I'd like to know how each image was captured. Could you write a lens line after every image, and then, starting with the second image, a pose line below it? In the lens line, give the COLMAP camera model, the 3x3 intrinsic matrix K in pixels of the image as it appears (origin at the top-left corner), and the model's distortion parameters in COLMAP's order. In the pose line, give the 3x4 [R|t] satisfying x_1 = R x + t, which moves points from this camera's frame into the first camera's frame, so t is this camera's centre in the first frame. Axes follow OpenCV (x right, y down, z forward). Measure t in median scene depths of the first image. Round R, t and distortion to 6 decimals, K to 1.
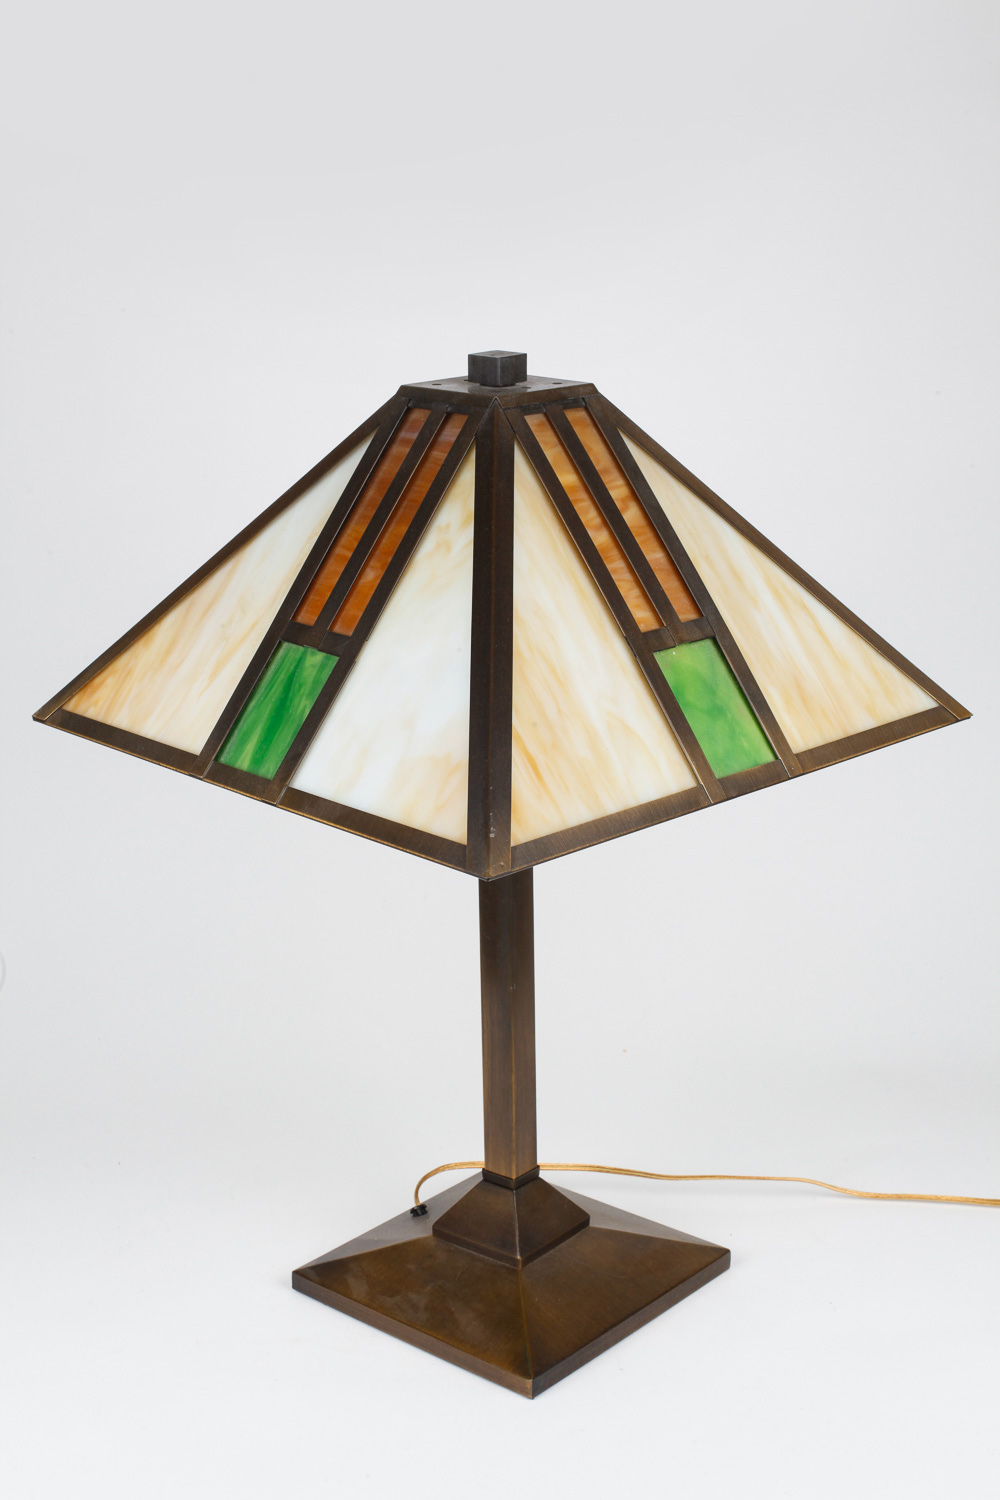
lens RADIAL K [[2279.3, 0, 500.0], [0, 2279.3, 750.0], [0, 0, 1]] dist [-0.170252, 0.086334]
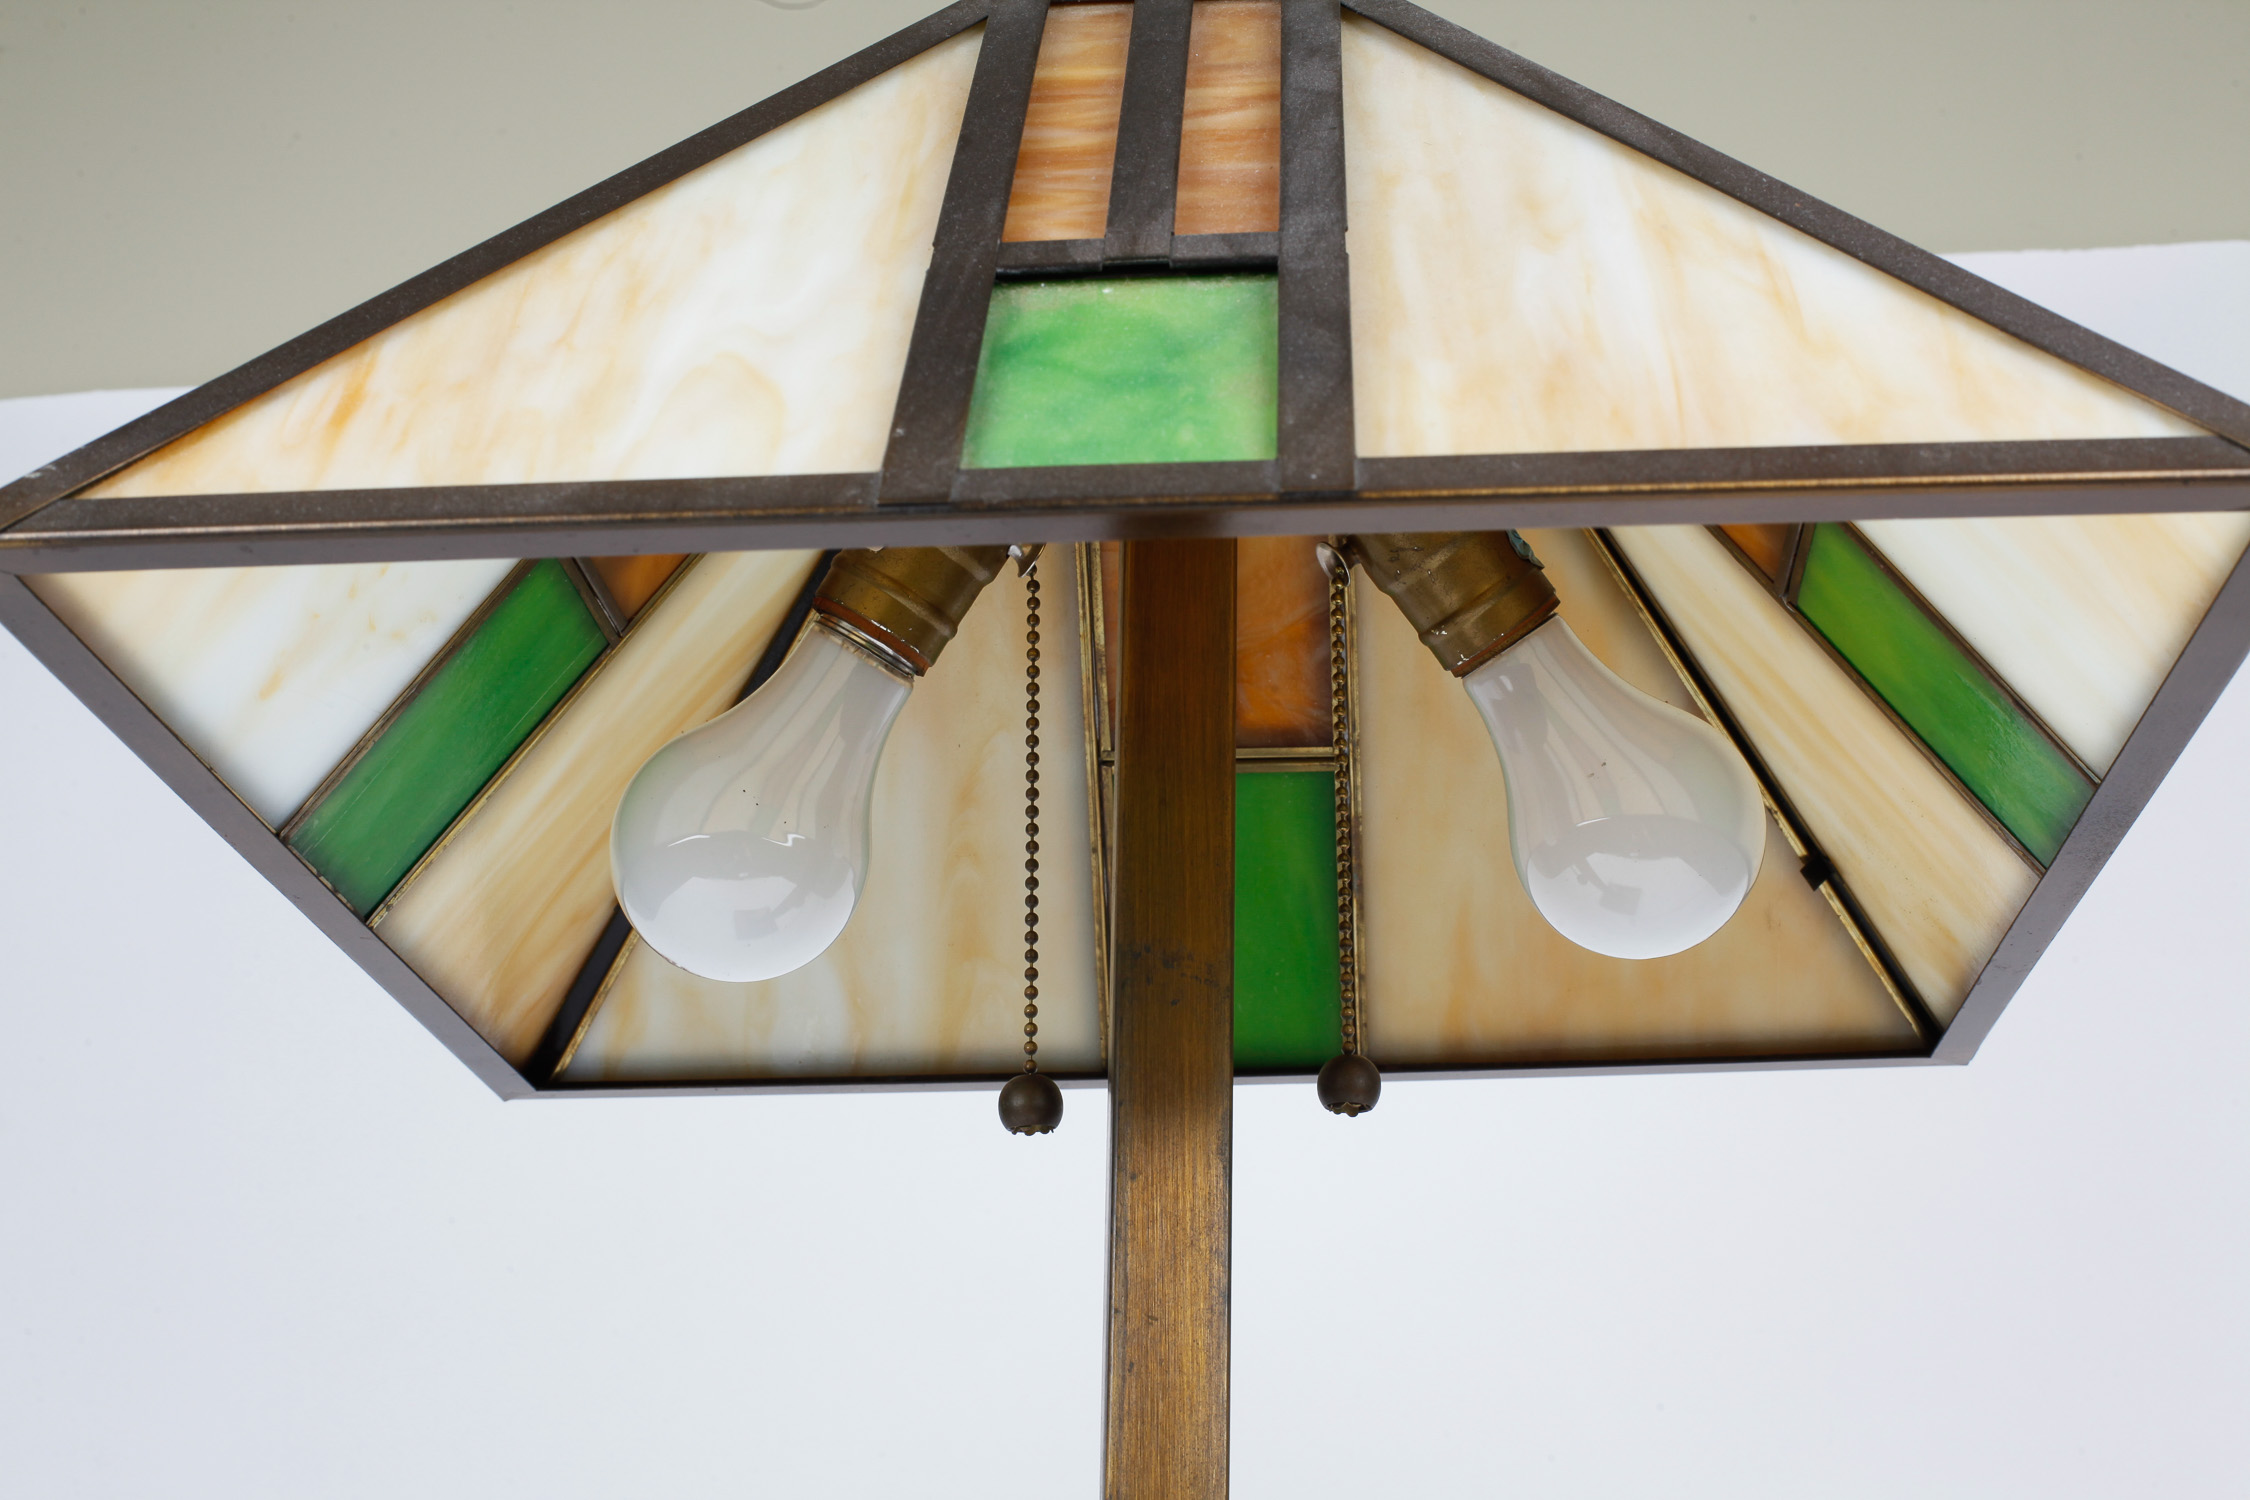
lens RADIAL K [[3419.0, 0, 1125.0], [0, 3419.0, 750.0], [0, 0, 1]] dist [-0.170252, 0.086334]
pose [[0.668407, -0.237962, -0.704703, 0.409364], [-0.215361, 0.844941, -0.489586, 0.255611], [0.711935, 0.479009, 0.513517, 0.765088]]
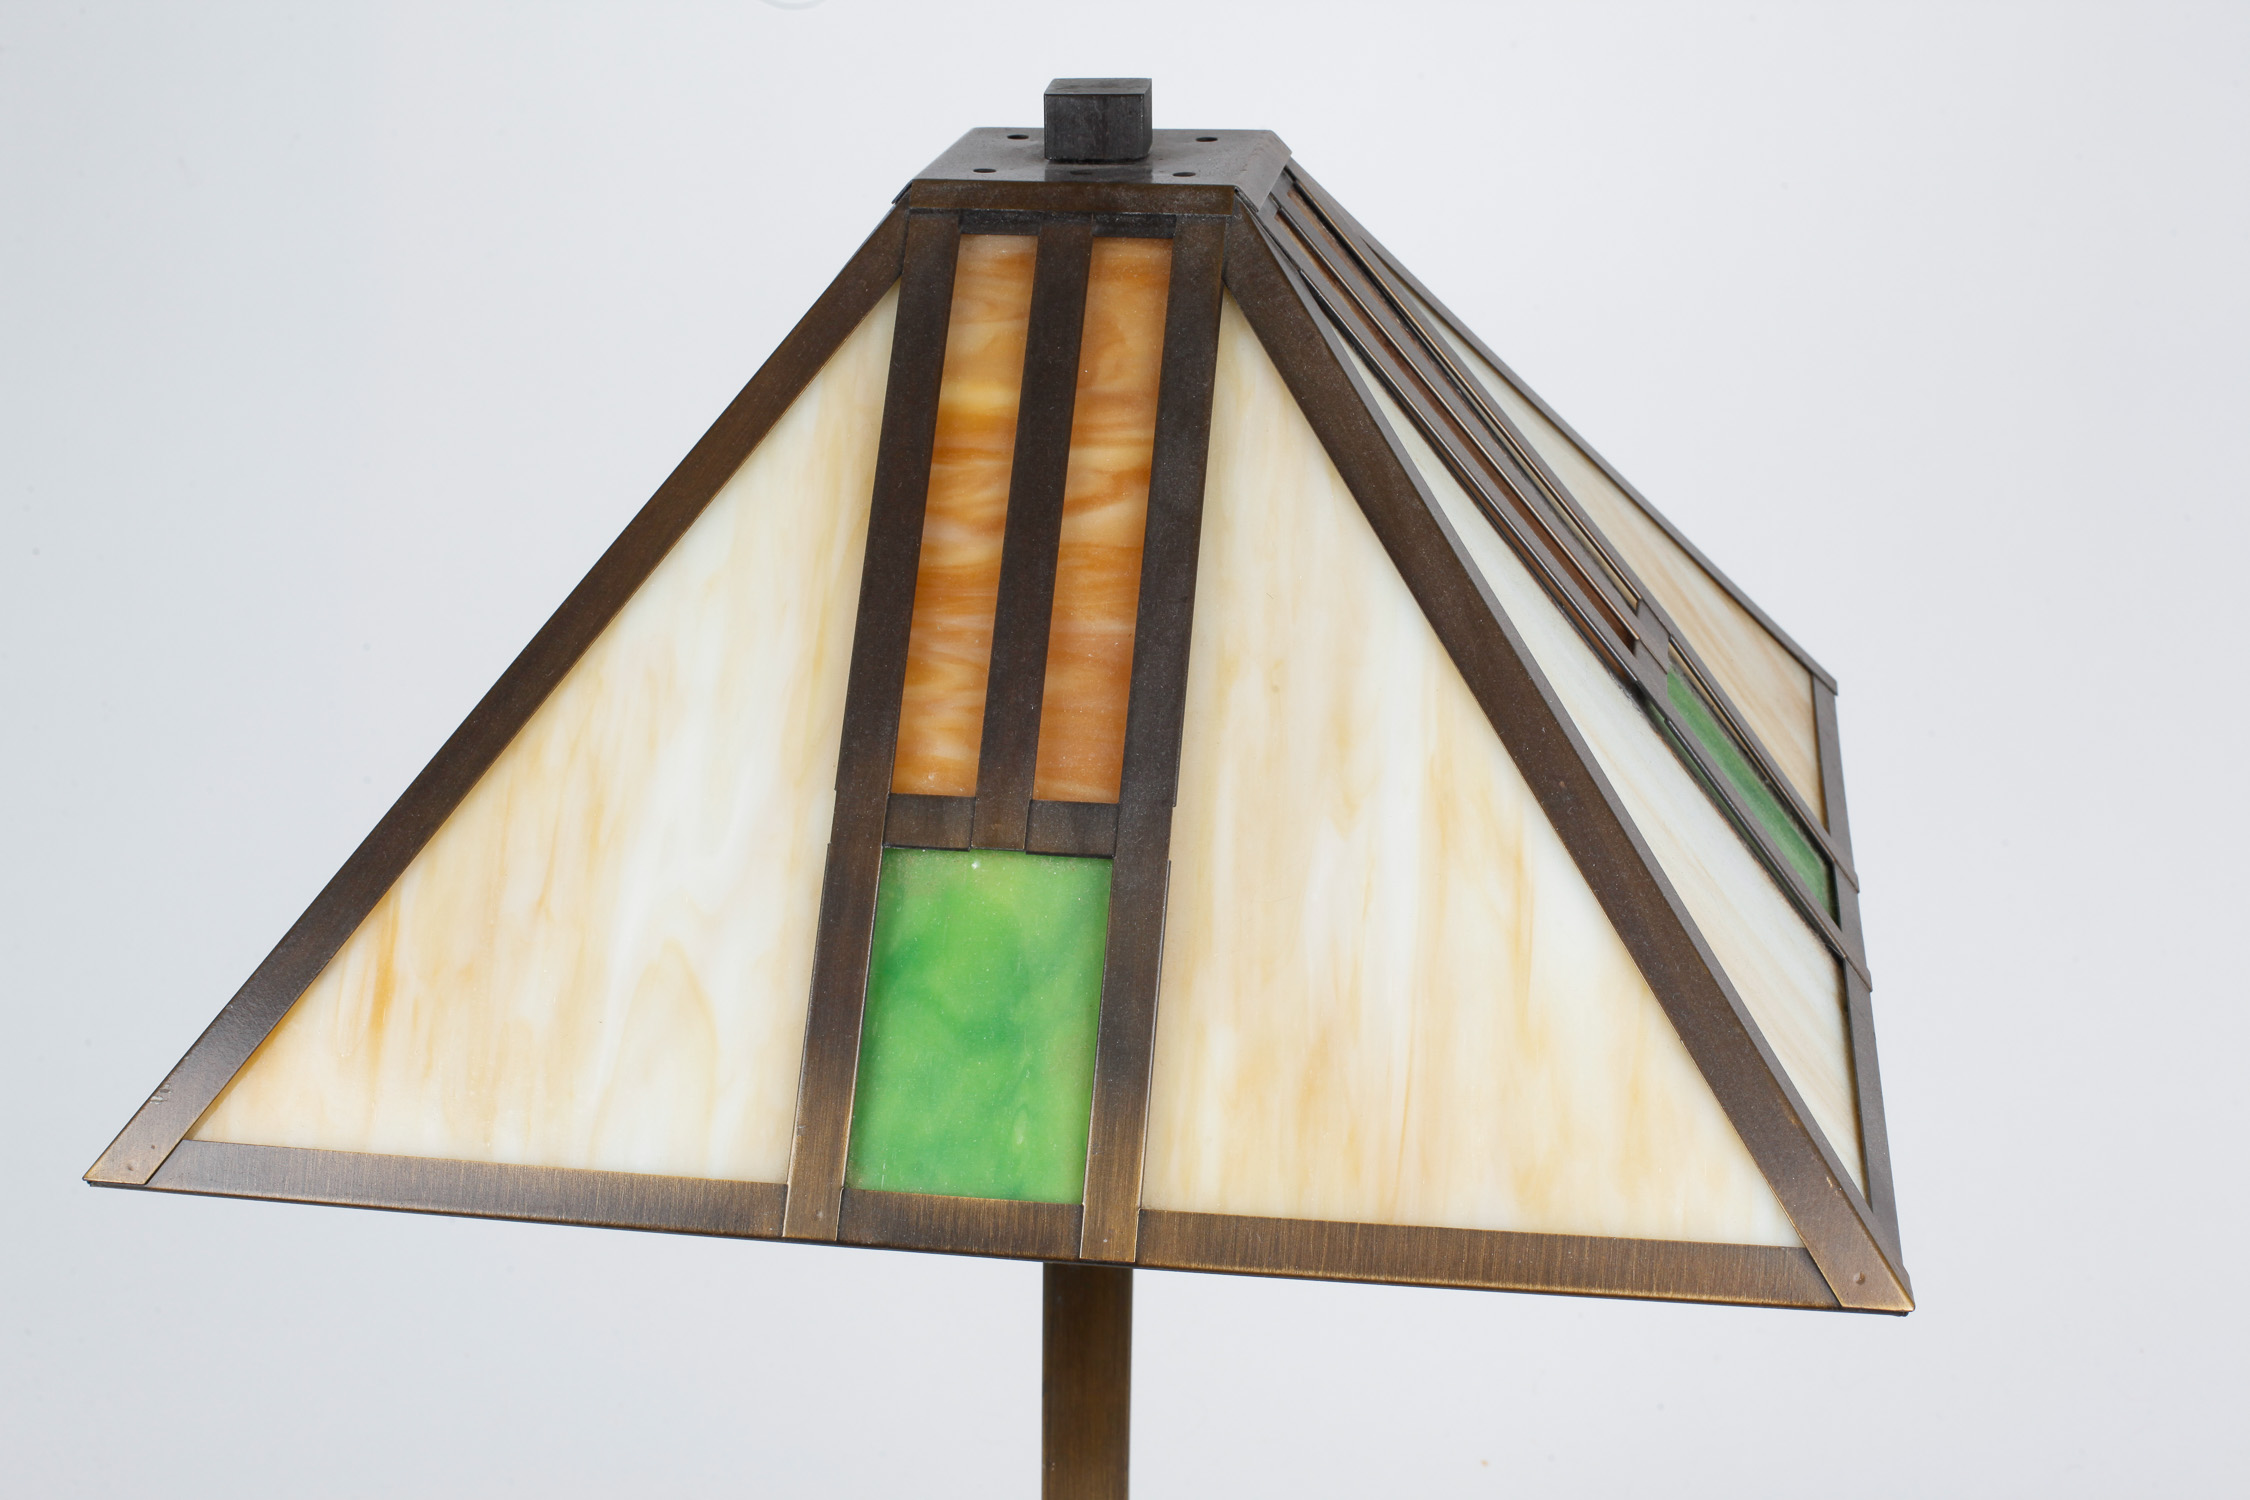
lens RADIAL K [[3419.0, 0, 1125.0], [0, 3419.0, 750.0], [0, 0, 1]] dist [-0.170252, 0.086334]
pose [[0.601192, 0.274725, -0.750396, 0.537892], [-0.223208, 0.959401, 0.172417, -0.171262], [0.767298, 0.063838, 0.638106, 0.619398]]
